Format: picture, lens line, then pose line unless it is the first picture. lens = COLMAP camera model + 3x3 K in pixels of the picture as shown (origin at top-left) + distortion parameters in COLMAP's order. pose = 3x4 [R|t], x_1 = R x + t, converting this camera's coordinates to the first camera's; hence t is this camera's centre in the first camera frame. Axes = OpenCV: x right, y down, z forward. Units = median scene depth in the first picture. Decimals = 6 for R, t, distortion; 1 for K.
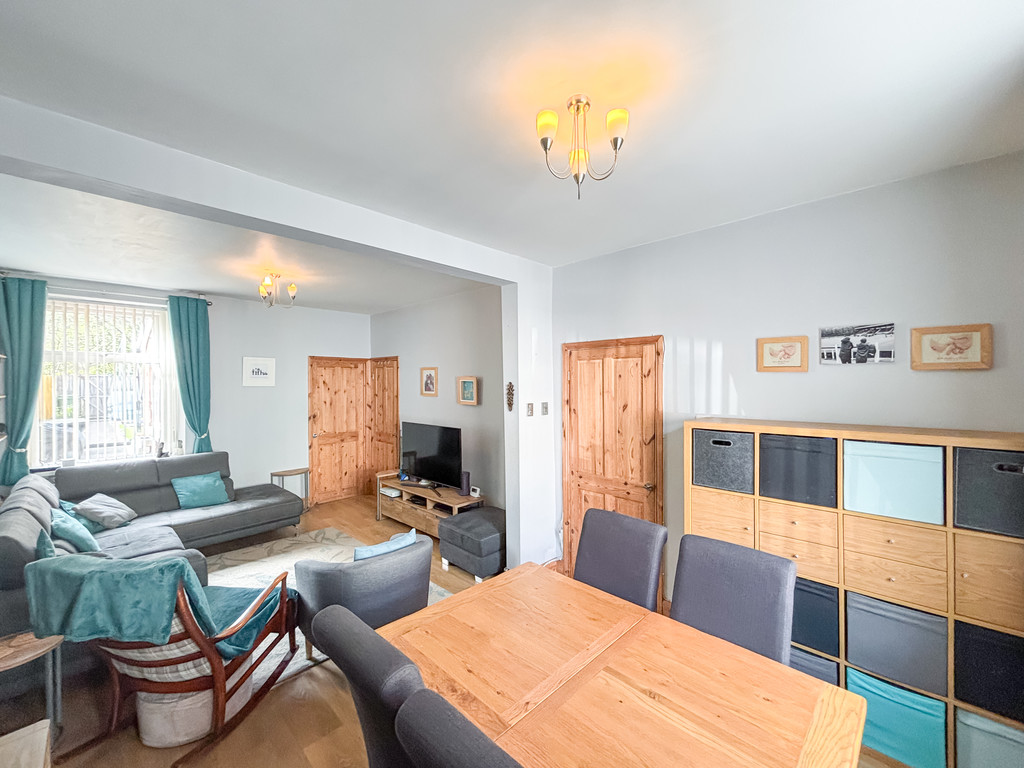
lens RADIAL K [[414.5, 0, 510.5], [0, 414.5, 382.1], [0, 0, 1]] dist [0.006886, 0.000458]
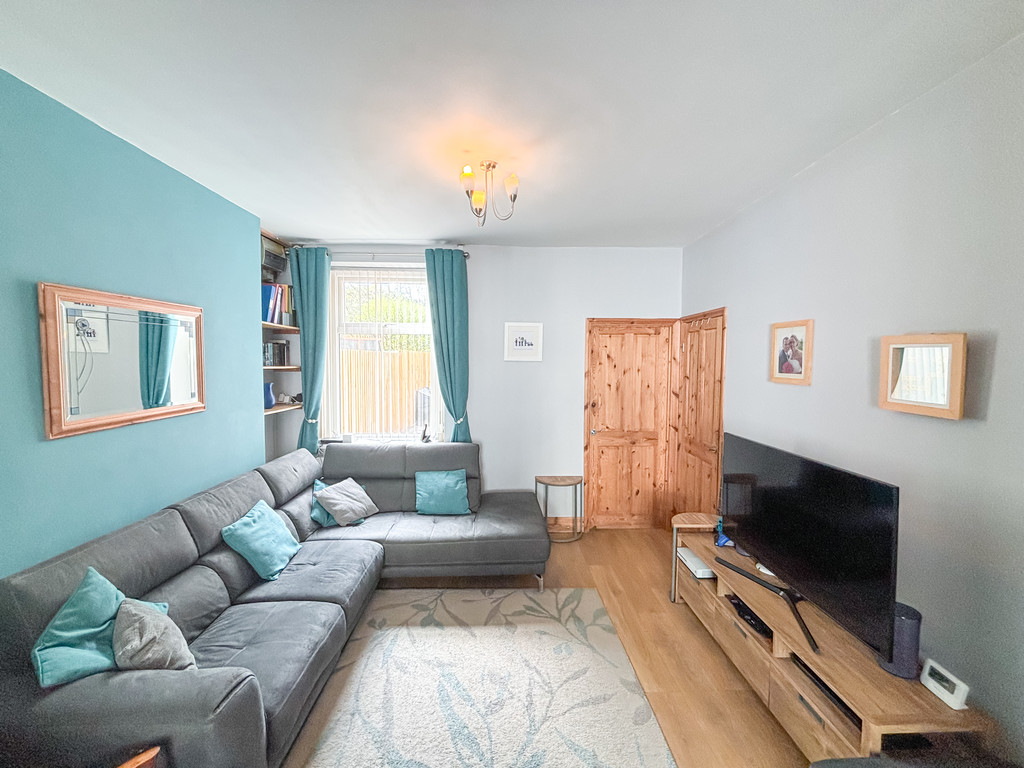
lens RADIAL K [[414.5, 0, 513.8], [0, 414.5, 381.2], [0, 0, 1]] dist [0.006886, 0.000458]
pose [[0.714075, 0.041453, -0.698841, -0.092640], [-0.006788, 0.998608, 0.052299, 0.008459], [0.700036, -0.032601, 0.713363, 0.459669]]
